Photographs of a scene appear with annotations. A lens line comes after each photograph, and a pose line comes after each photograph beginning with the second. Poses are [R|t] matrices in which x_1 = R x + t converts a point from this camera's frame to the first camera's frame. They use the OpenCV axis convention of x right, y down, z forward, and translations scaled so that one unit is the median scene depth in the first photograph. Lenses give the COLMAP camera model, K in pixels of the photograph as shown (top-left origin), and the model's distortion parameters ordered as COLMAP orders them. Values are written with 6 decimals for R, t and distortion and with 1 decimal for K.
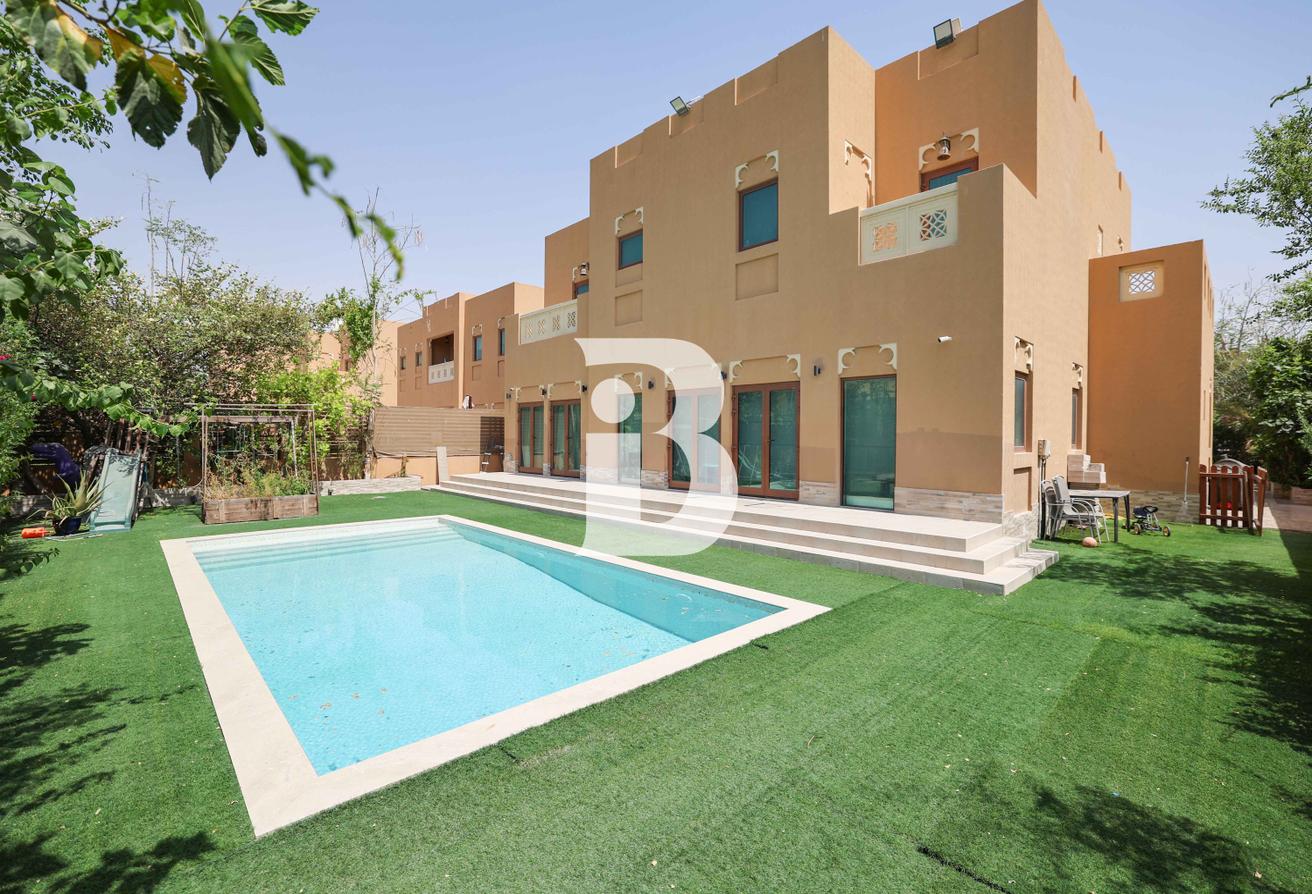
lens RADIAL K [[571.1, 0, 681.3], [0, 571.1, 434.8], [0, 0, 1]] dist [-0.000414, -0.000087]
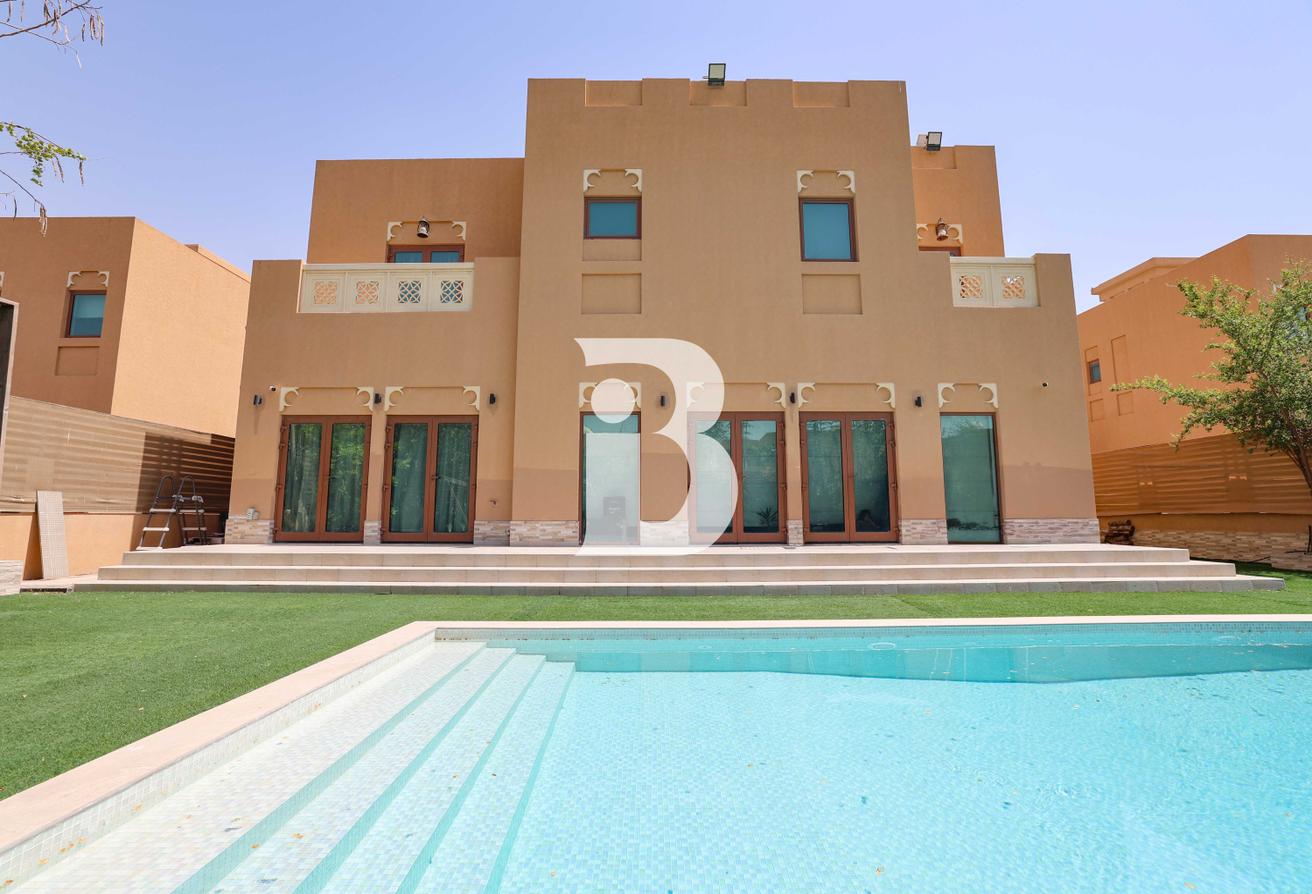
lens RADIAL K [[534.8, 0, 654.7], [0, 534.8, 414.6], [0, 0, 1]] dist [-0.027651, 0.000027]
pose [[0.704219, 0.074557, 0.706057, -0.504550], [0.004734, 0.993956, -0.109681, 0.002806], [-0.709967, 0.080582, 0.699610, 0.492523]]
